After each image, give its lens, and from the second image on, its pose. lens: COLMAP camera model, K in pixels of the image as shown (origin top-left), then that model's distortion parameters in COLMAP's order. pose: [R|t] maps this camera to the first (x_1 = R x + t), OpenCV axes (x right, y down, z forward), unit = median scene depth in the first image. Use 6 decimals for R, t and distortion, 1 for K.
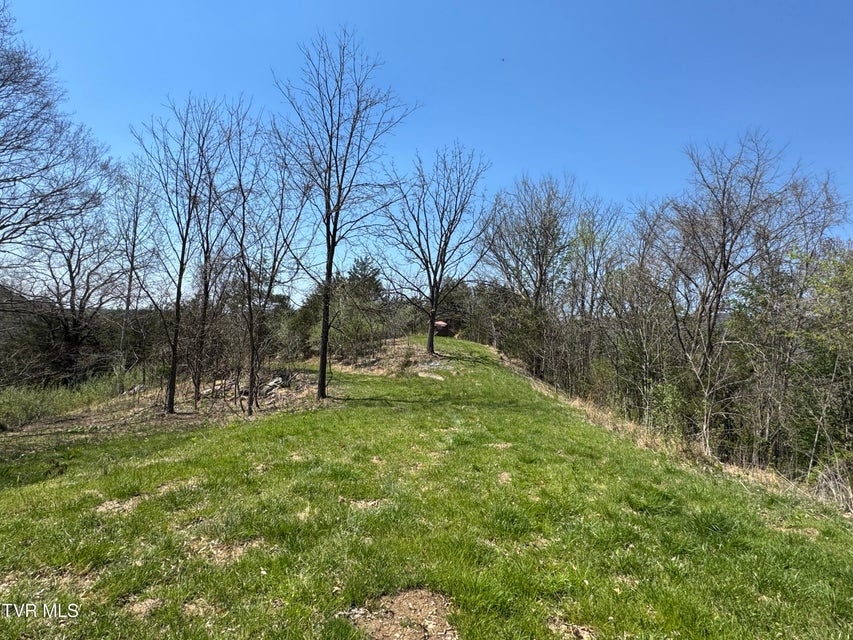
lens RADIAL K [[454.4, 0, 426.5], [0, 454.4, 320.0], [0, 0, 1]] dist [-0.005441, 0.000979]
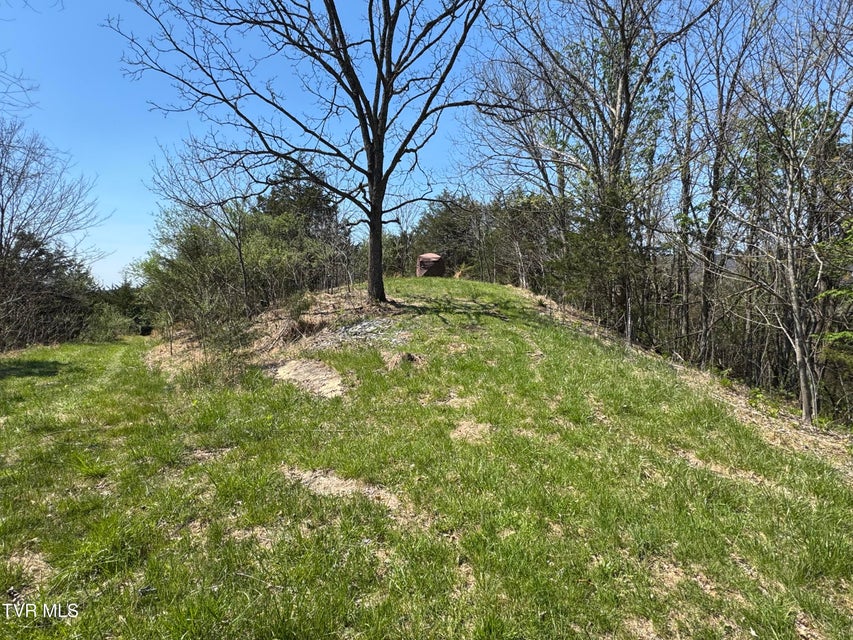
lens RADIAL K [[454.4, 0, 426.5], [0, 454.4, 320.0], [0, 0, 1]] dist [-0.005441, 0.000979]
pose [[0.996516, -0.064697, -0.052628, 0.107569], [0.069335, 0.993373, 0.091672, 0.074716], [0.046348, -0.095001, 0.994398, 0.797814]]
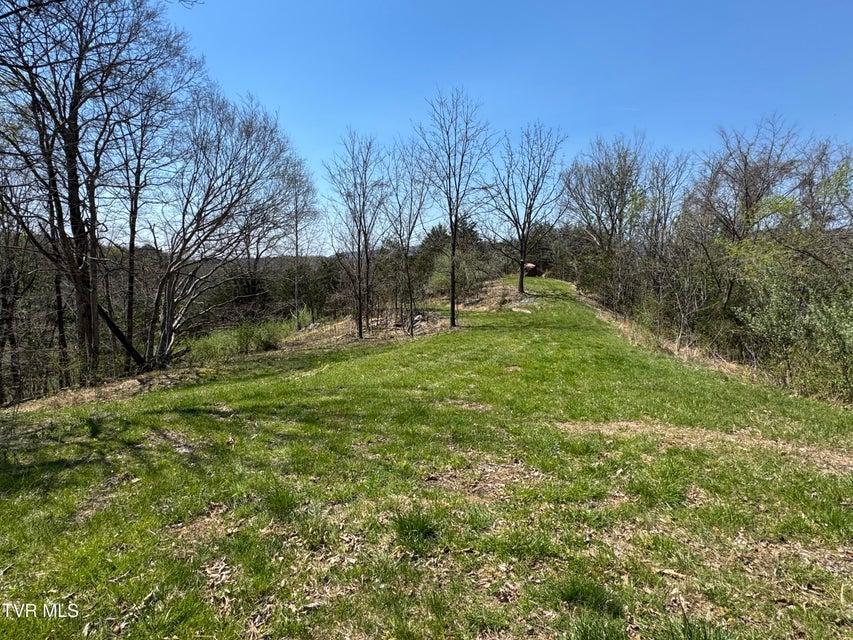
lens RADIAL K [[454.4, 0, 426.5], [0, 454.4, 320.0], [0, 0, 1]] dist [-0.005441, 0.000979]
pose [[0.979203, -0.028358, -0.200894, 0.003256], [0.056899, 0.988830, 0.137757, -0.061216], [0.194743, -0.146323, 0.969879, -0.450118]]
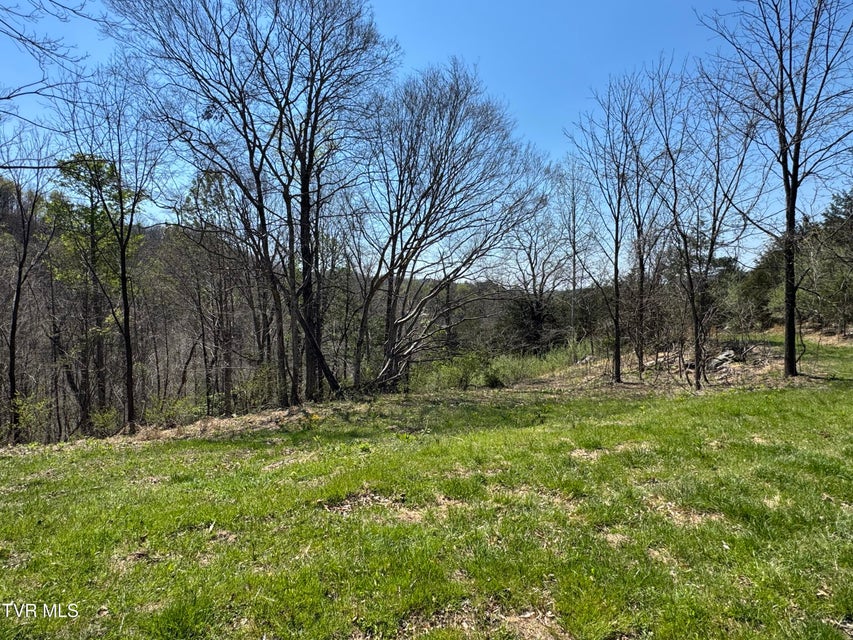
lens RADIAL K [[454.4, 0, 426.5], [0, 454.4, 320.0], [0, 0, 1]] dist [-0.005441, 0.000979]
pose [[0.620501, -0.041641, -0.783099, 0.005459], [0.089269, 0.995849, 0.017780, -0.002016], [0.779108, -0.080938, 0.621643, -0.015488]]
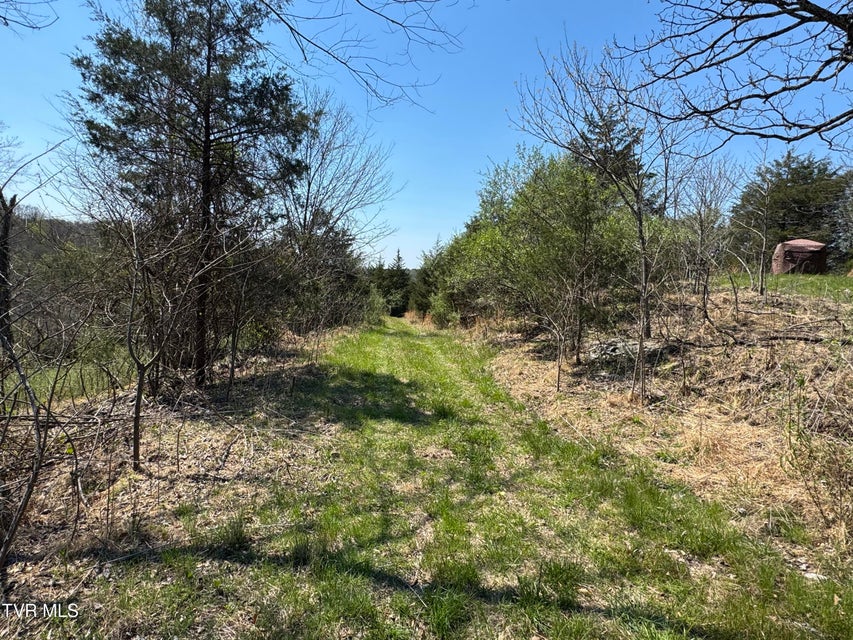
lens RADIAL K [[454.4, 0, 426.5], [0, 454.4, 320.0], [0, 0, 1]] dist [-0.005441, 0.000979]
pose [[0.879067, 0.032278, -0.475604, -0.146235], [0.014659, 0.995403, 0.094650, 0.066066], [0.476473, -0.090176, 0.874552, 0.989724]]
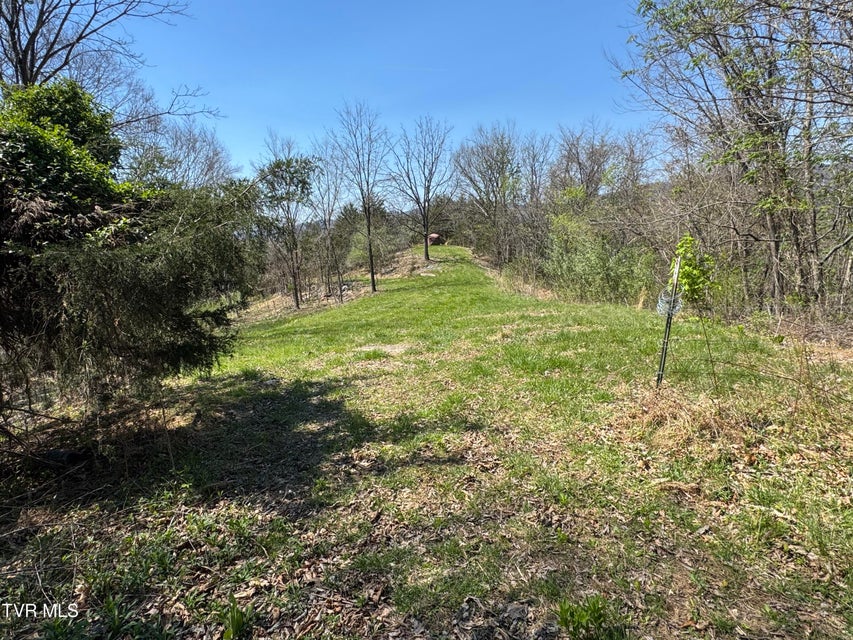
lens RADIAL K [[454.4, 0, 426.5], [0, 454.4, 320.0], [0, 0, 1]] dist [-0.005441, 0.000979]
pose [[0.992689, -0.117958, -0.025591, 0.030143], [0.120699, 0.968737, 0.216747, -0.090997], [-0.000776, -0.218251, 0.975892, -0.779943]]
